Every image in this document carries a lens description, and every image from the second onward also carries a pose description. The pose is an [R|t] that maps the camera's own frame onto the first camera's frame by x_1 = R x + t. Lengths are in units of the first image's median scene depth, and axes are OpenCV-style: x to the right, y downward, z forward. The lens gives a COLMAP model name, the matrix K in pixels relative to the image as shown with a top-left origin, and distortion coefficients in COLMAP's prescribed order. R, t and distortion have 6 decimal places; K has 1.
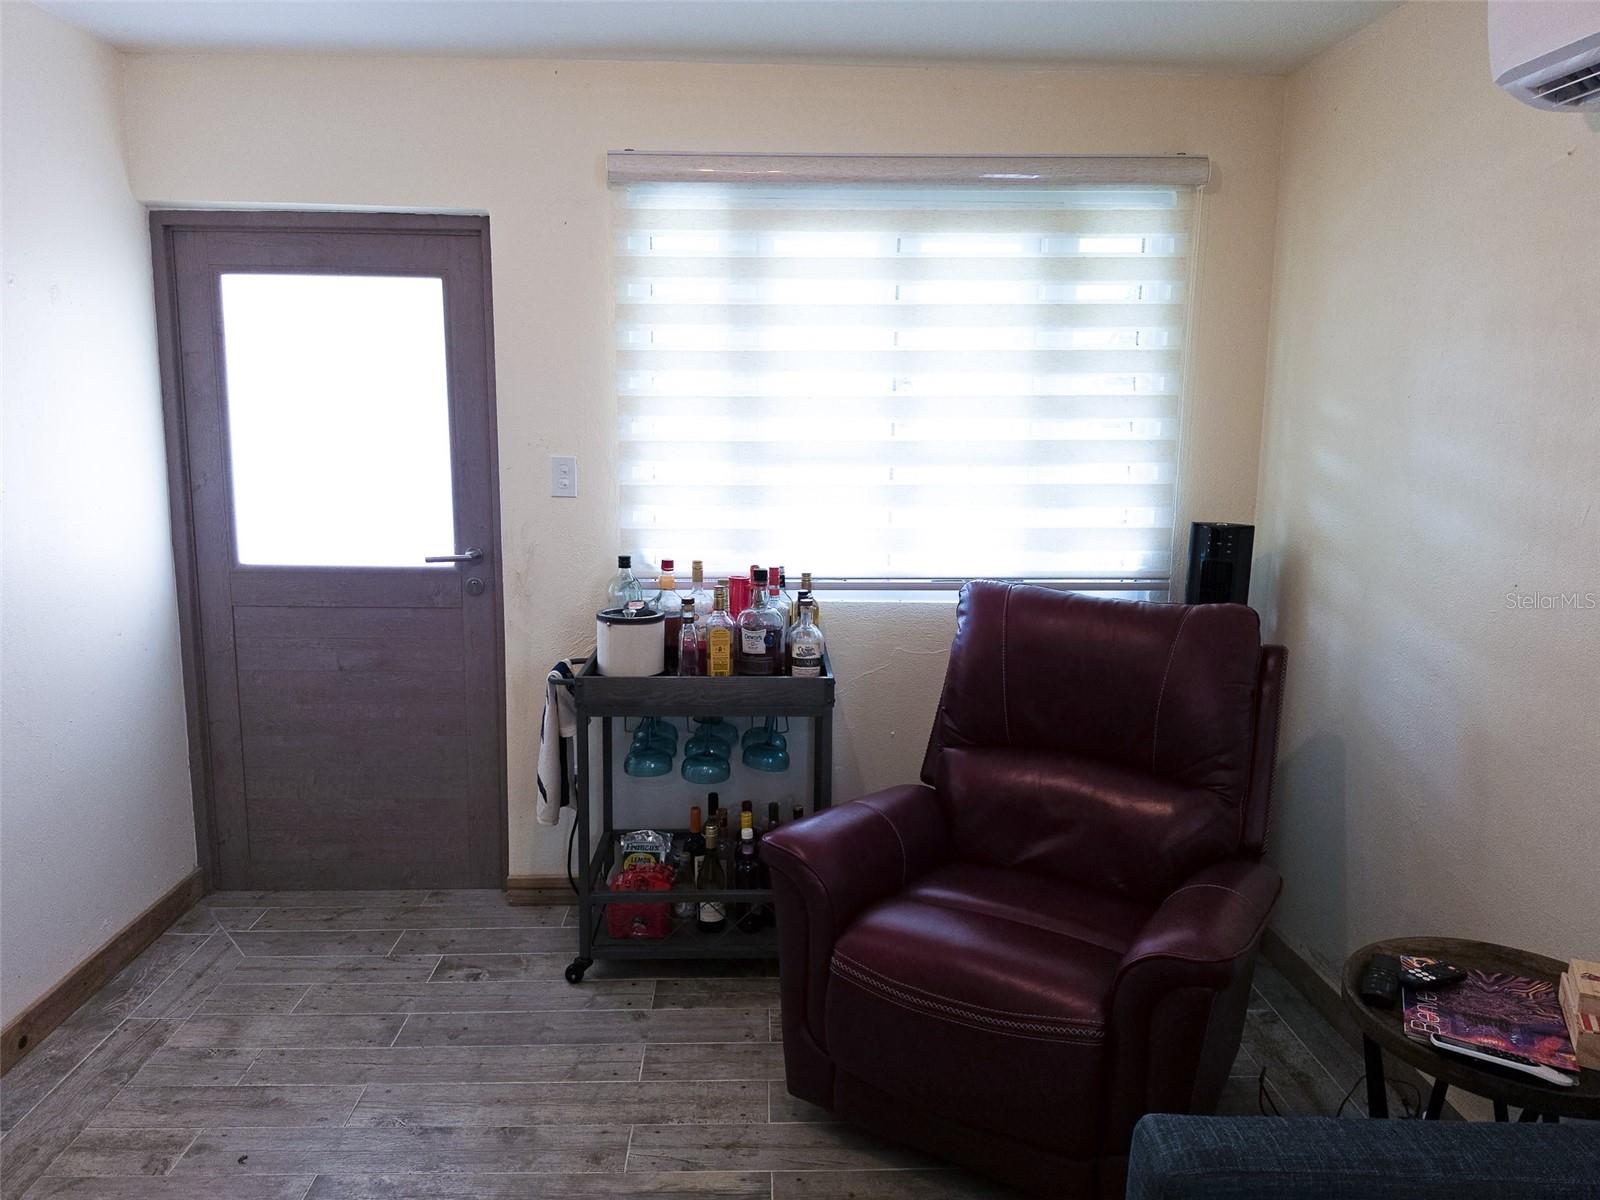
lens RADIAL K [[1116.9, 0, 797.8], [0, 1116.9, 583.7], [0, 0, 1]] dist [0.026403, -0.033067]
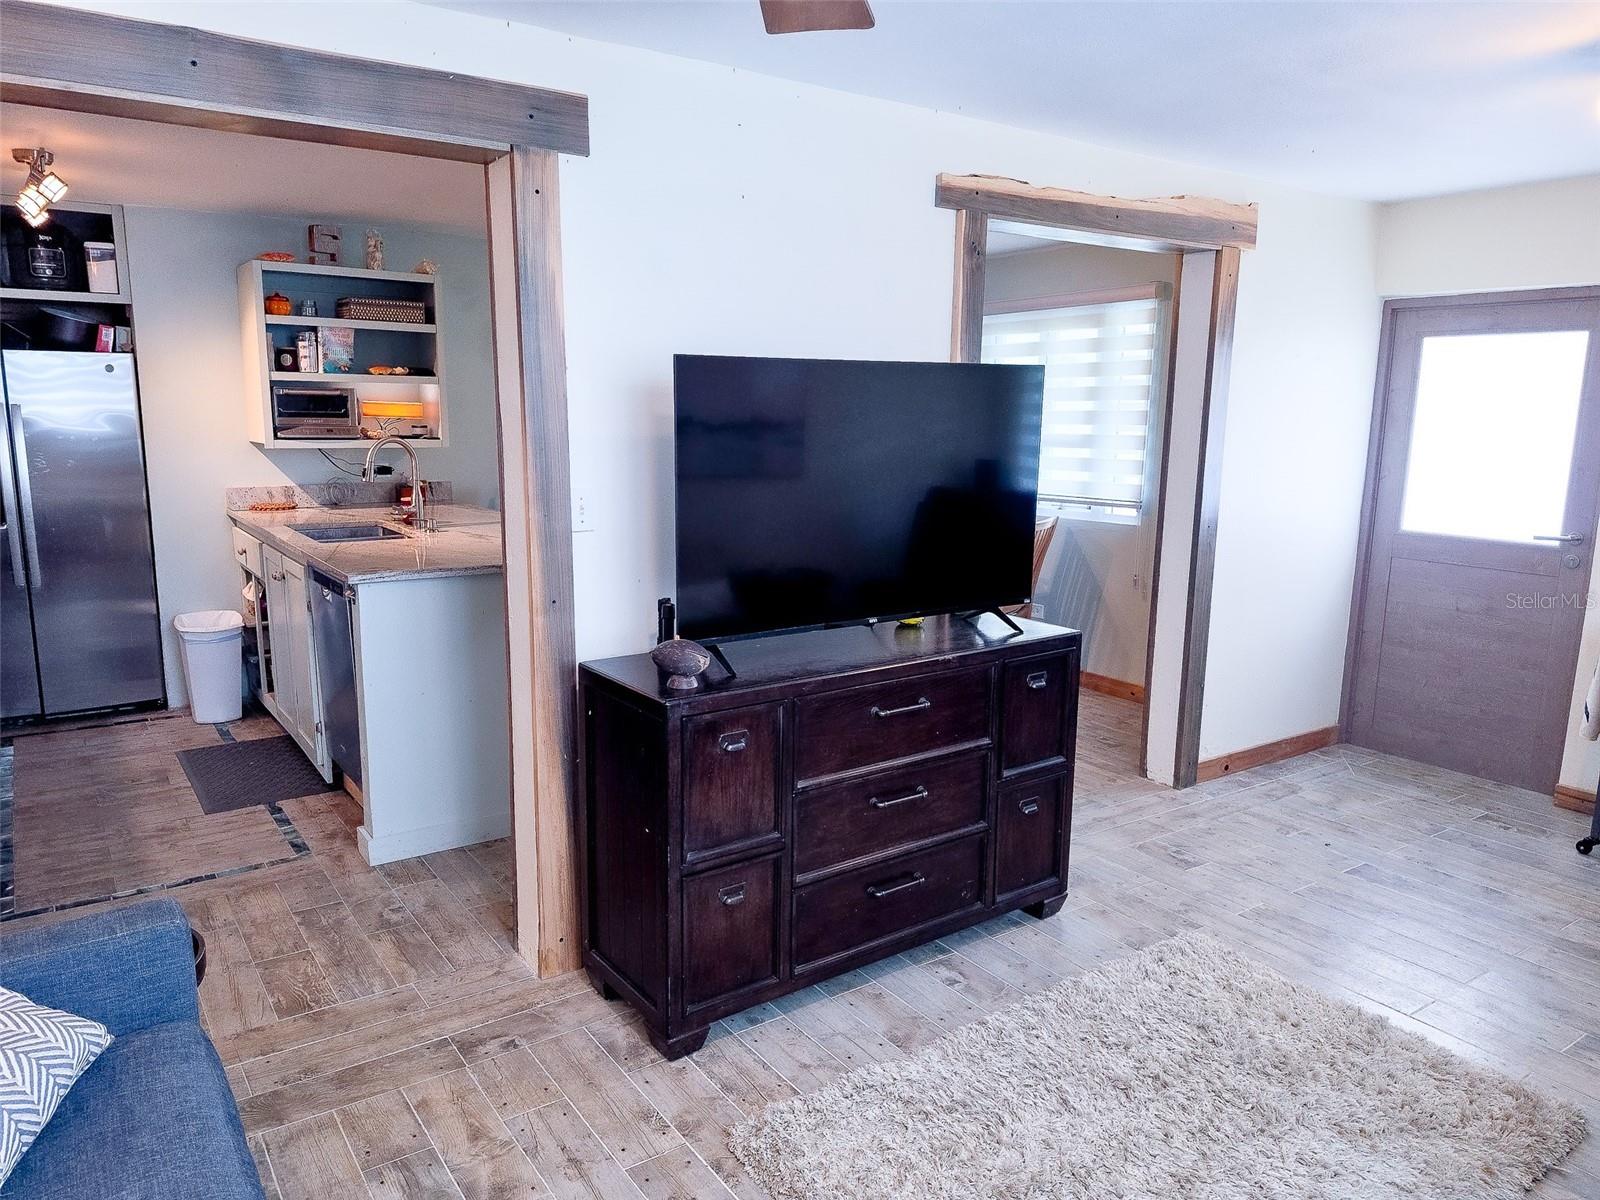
lens RADIAL K [[1116.9, 0, 788.4], [0, 1116.9, 624.0], [0, 0, 1]] dist [0.026403, -0.033067]
pose [[0.535505, 0.152199, -0.830705, 0.345304], [-0.140566, 0.985969, 0.090032, 0.090607], [0.832752, 0.068556, 0.549385, -0.521072]]
